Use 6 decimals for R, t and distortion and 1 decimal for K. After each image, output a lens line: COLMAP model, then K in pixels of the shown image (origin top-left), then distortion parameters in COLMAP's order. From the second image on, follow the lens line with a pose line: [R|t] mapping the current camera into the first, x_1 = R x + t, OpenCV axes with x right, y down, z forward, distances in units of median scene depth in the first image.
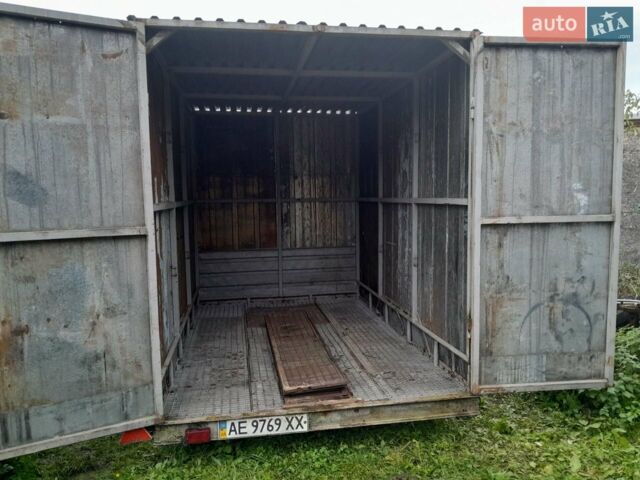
lens RADIAL K [[489.5, 0, 320.0], [0, 489.5, 240.0], [0, 0, 1]] dist [0.079975, -0.010446]
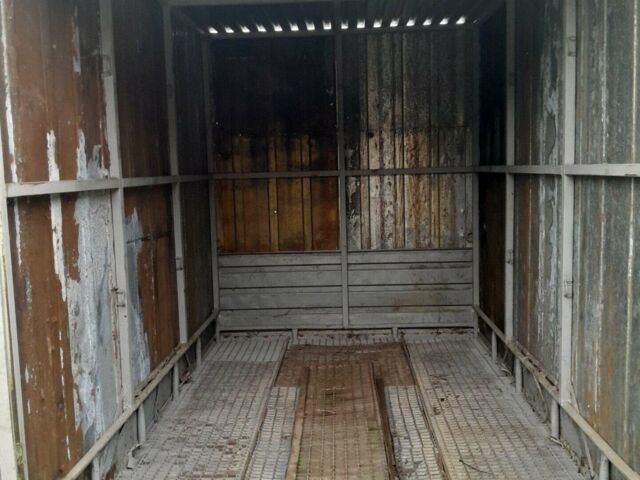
lens RADIAL K [[653.3, 0, 316.7], [0, 653.3, 234.3], [0, 0, 1]] dist [0.164978, -0.452072]
pose [[0.977782, 0.006898, -0.209509, 0.058734], [-0.004305, 0.999908, 0.012833, -0.014511], [0.209578, -0.011646, 0.977723, 0.191867]]
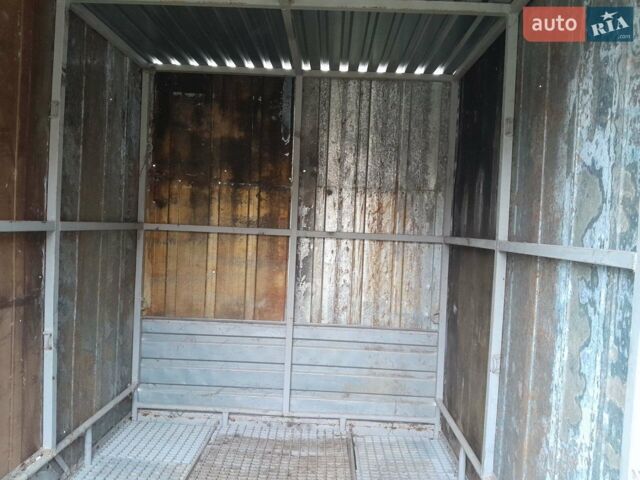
lens RADIAL K [[489.5, 0, 320.0], [0, 489.5, 240.0], [0, 0, 1]] dist [0.079975, -0.010446]
pose [[0.980045, 0.061686, -0.188960, 0.046335], [-0.074394, 0.995367, -0.060906, -0.043688], [0.184327, 0.073748, 0.980094, 0.492663]]
